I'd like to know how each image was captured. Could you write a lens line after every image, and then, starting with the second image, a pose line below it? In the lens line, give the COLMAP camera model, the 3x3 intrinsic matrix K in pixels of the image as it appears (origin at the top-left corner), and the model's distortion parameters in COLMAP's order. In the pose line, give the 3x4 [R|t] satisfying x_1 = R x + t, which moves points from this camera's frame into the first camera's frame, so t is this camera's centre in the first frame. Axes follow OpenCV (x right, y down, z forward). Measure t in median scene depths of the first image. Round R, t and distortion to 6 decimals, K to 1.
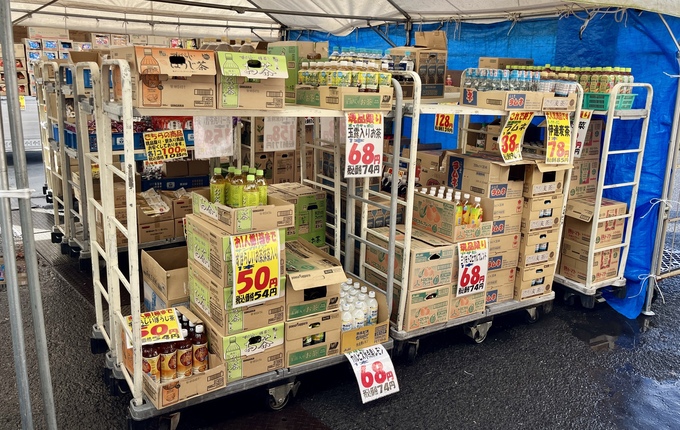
lens RADIAL K [[571.5, 0, 340.5], [0, 571.5, 213.8], [0, 0, 1]] dist [0.003368, 0.001433]
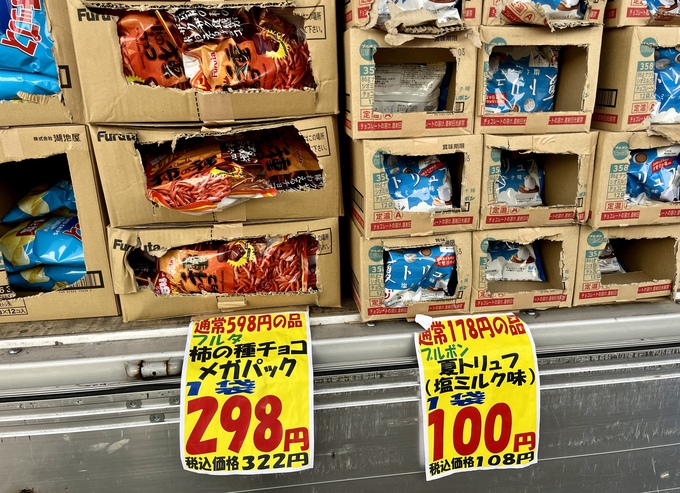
lens RADIAL K [[519.2, 0, 340.8], [0, 519.2, 247.3], [0, 0, 1]] dist [0.000382, 0.000019]
pose [[0.899602, 0.068869, -0.431246, -0.497187], [-0.052235, 0.997367, 0.050312, -0.227957], [0.433576, -0.022735, 0.900830, 0.898324]]
